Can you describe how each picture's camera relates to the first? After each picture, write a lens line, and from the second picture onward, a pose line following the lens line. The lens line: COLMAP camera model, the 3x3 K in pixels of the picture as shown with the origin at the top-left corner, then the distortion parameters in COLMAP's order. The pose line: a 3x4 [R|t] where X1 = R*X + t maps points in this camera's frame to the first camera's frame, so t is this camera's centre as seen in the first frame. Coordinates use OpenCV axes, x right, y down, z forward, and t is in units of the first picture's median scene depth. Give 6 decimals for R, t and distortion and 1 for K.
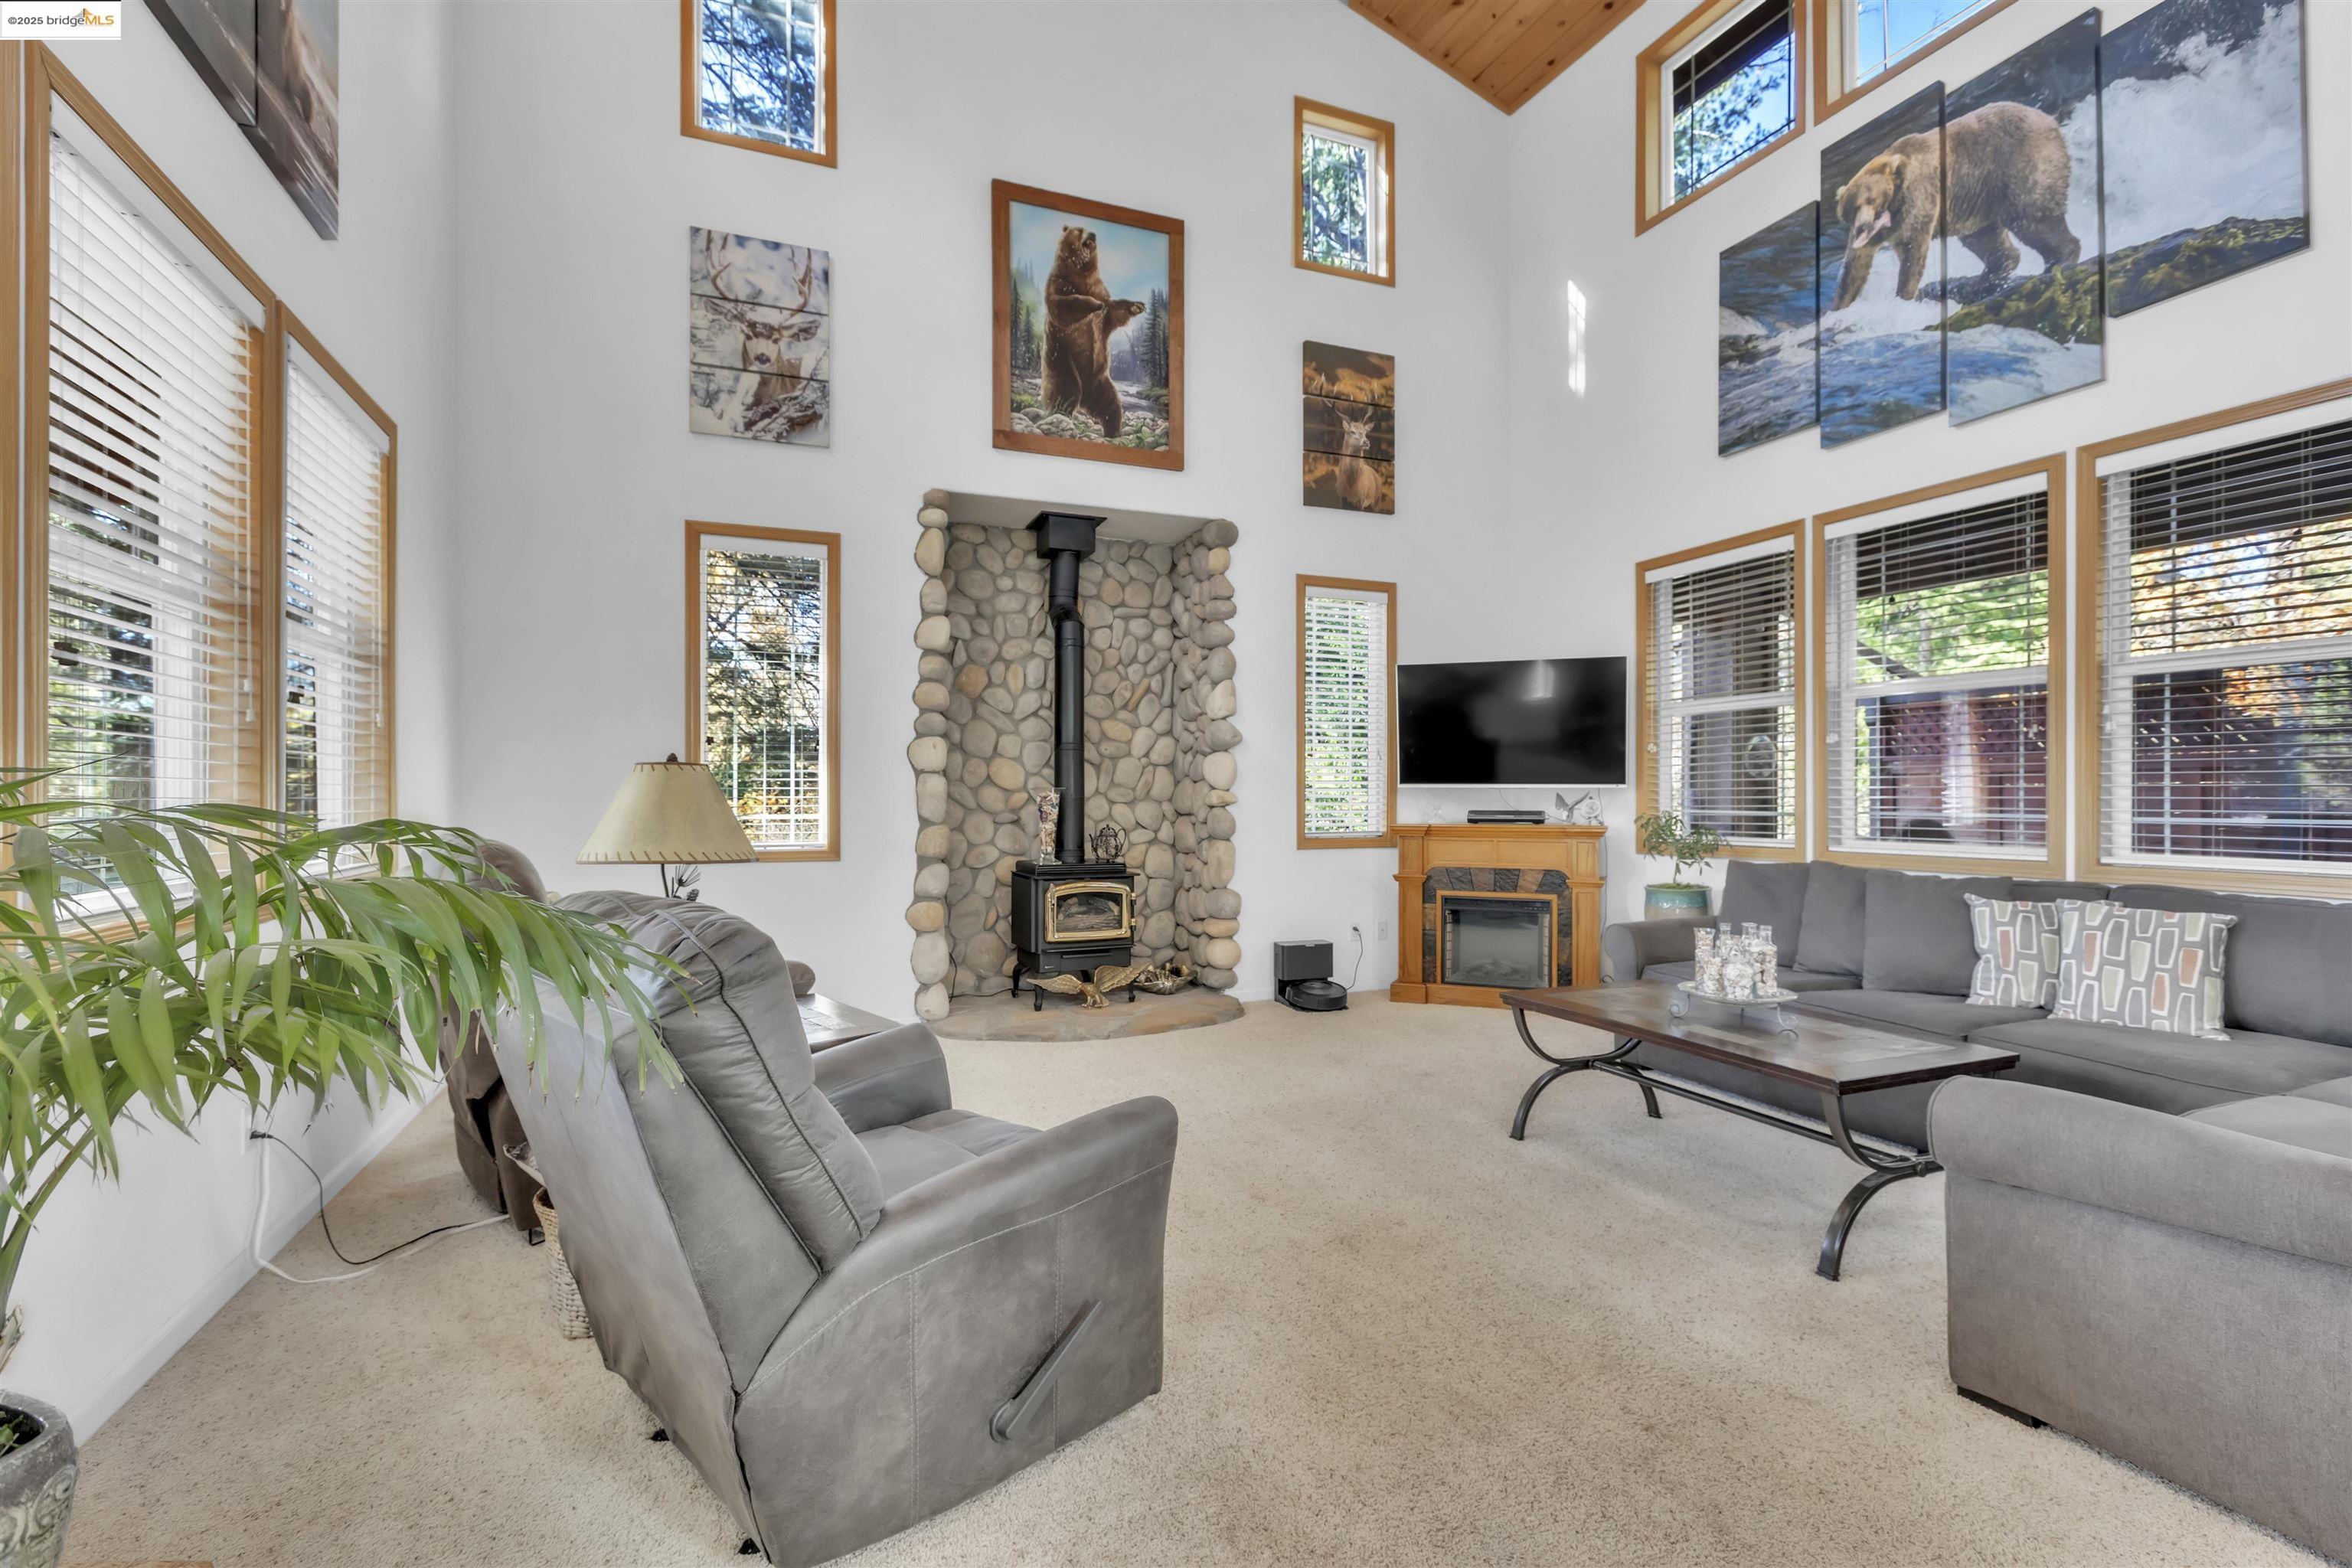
lens RADIAL K [[1061.1, 0, 1180.9], [0, 1061.1, 797.4], [0, 0, 1]] dist [0.001306, -0.003500]
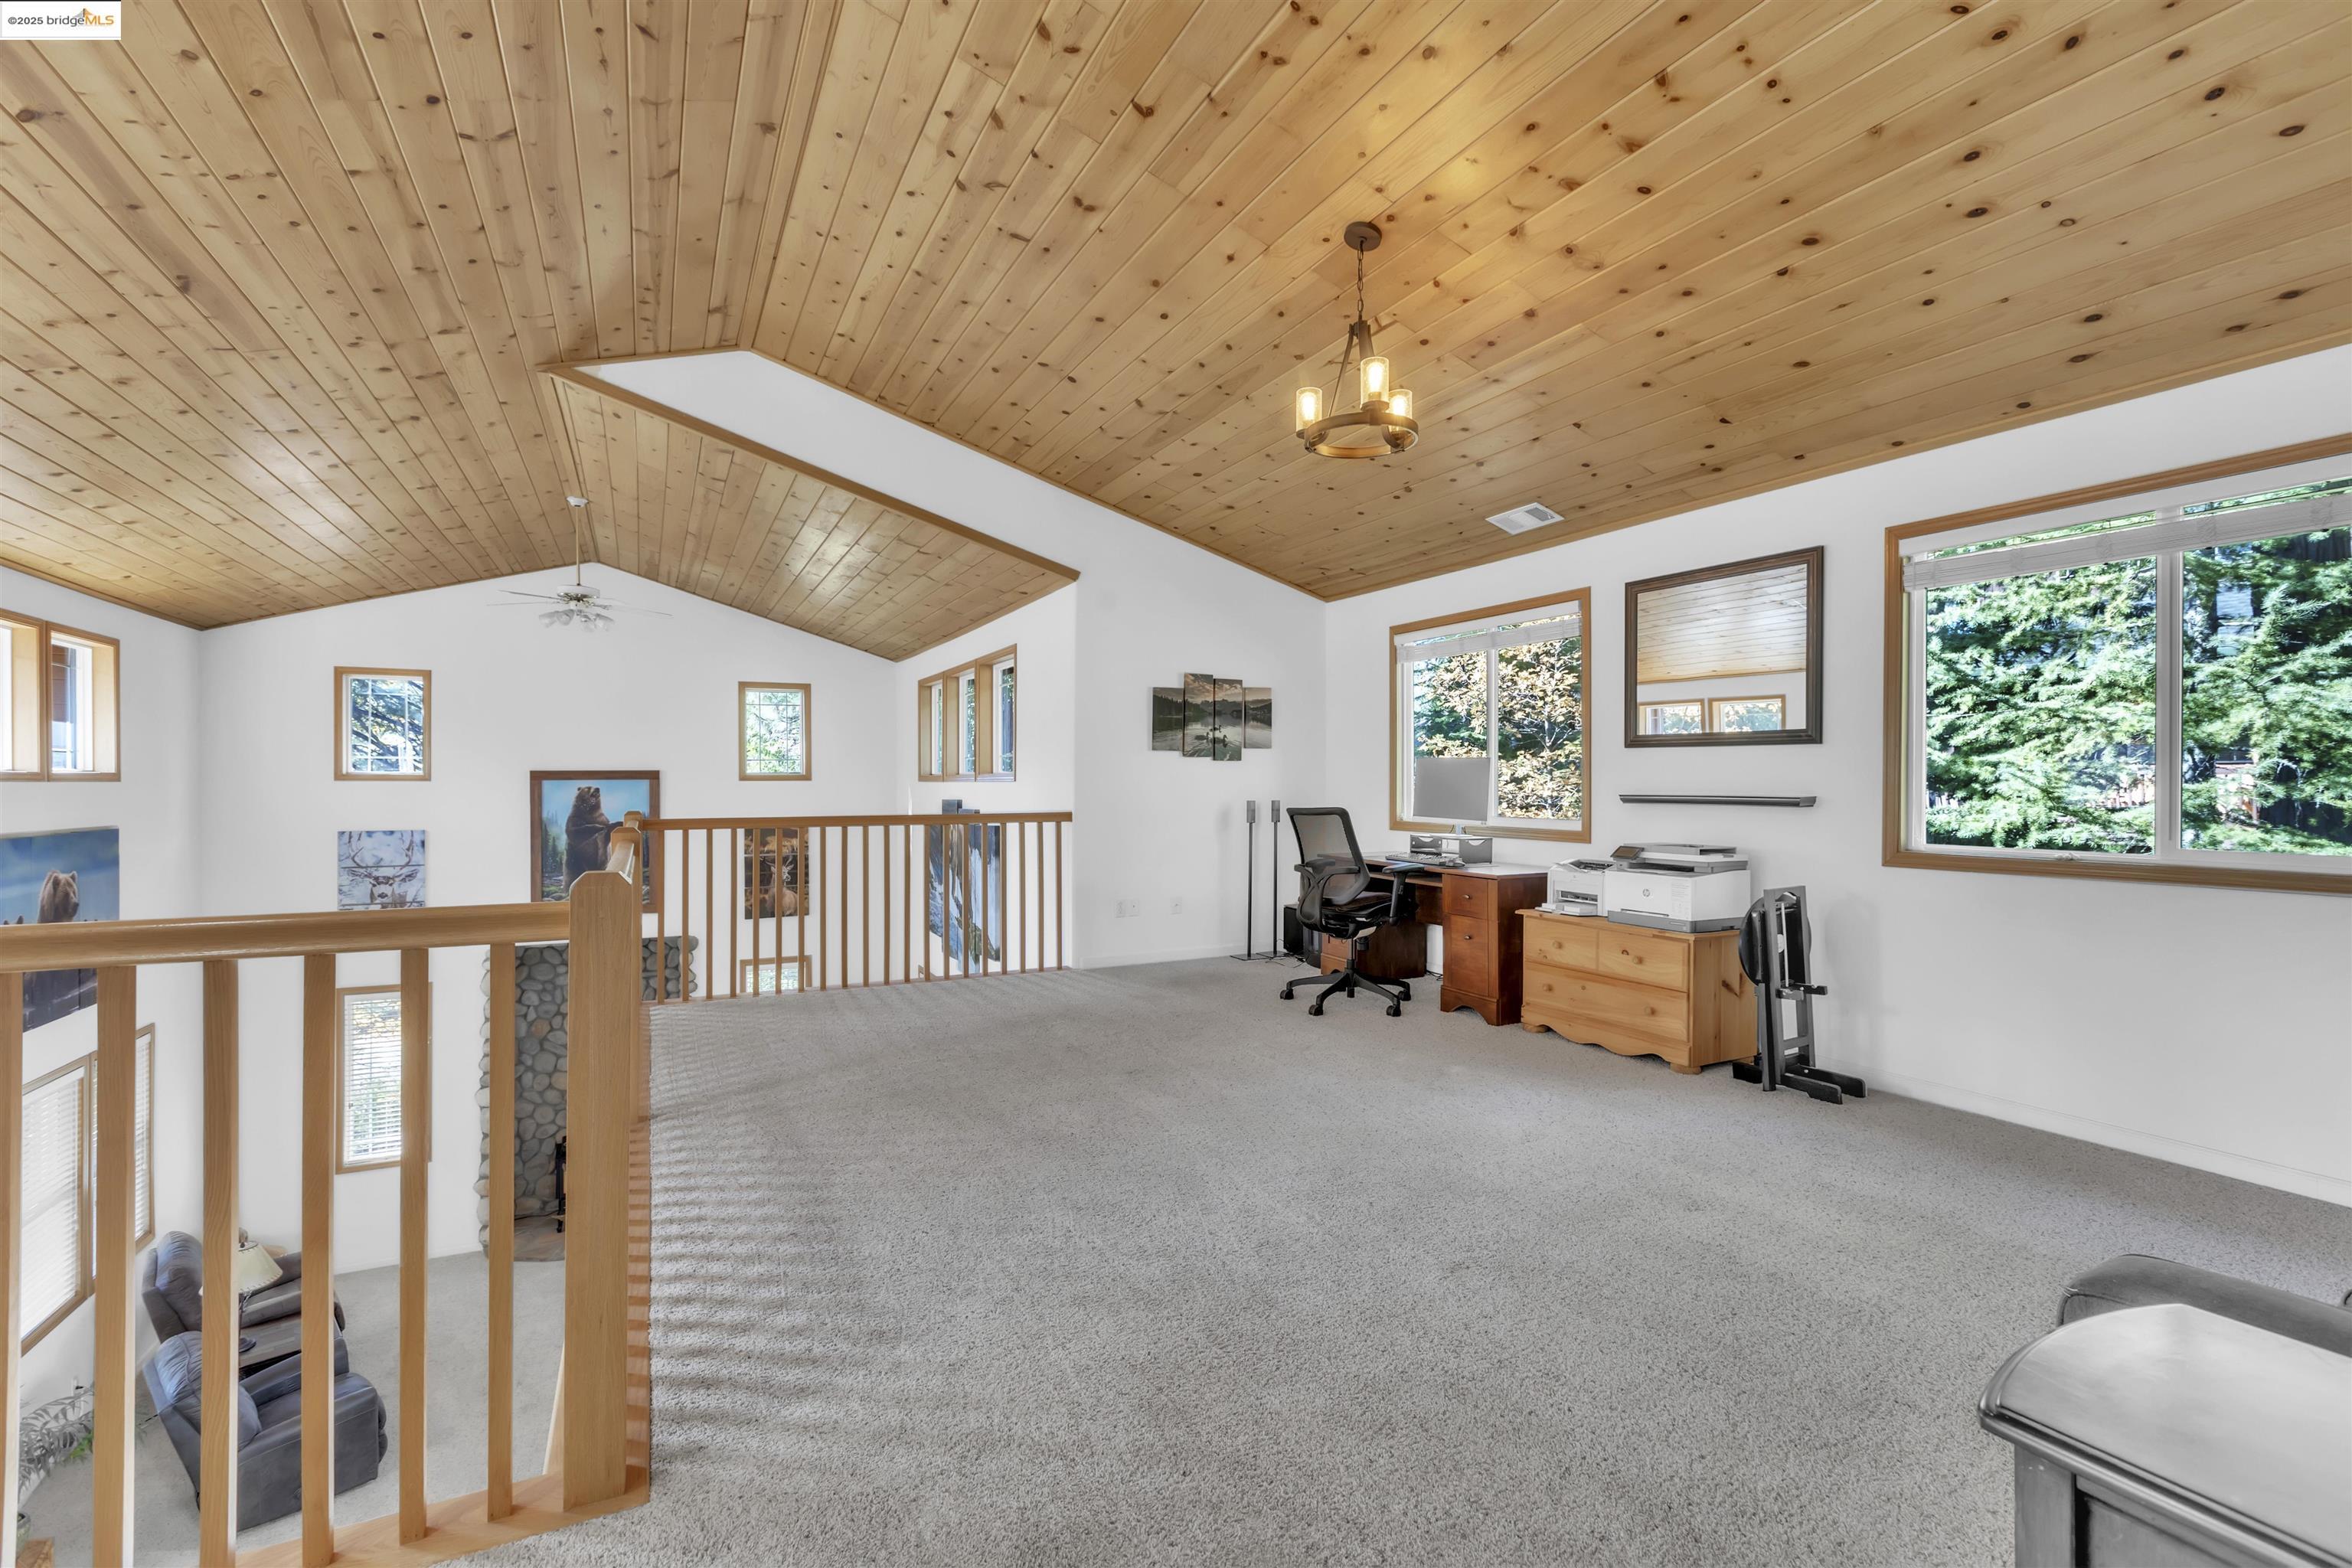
lens RADIAL K [[1061.1, 0, 1188.9], [0, 1061.1, 777.9], [0, 0, 1]] dist [0.001306, -0.003500]
pose [[0.997659, -0.000881, 0.068380, 0.780466], [0.001076, 0.999995, -0.002815, -0.543084], [-0.068377, 0.002882, 0.997655, -0.832580]]
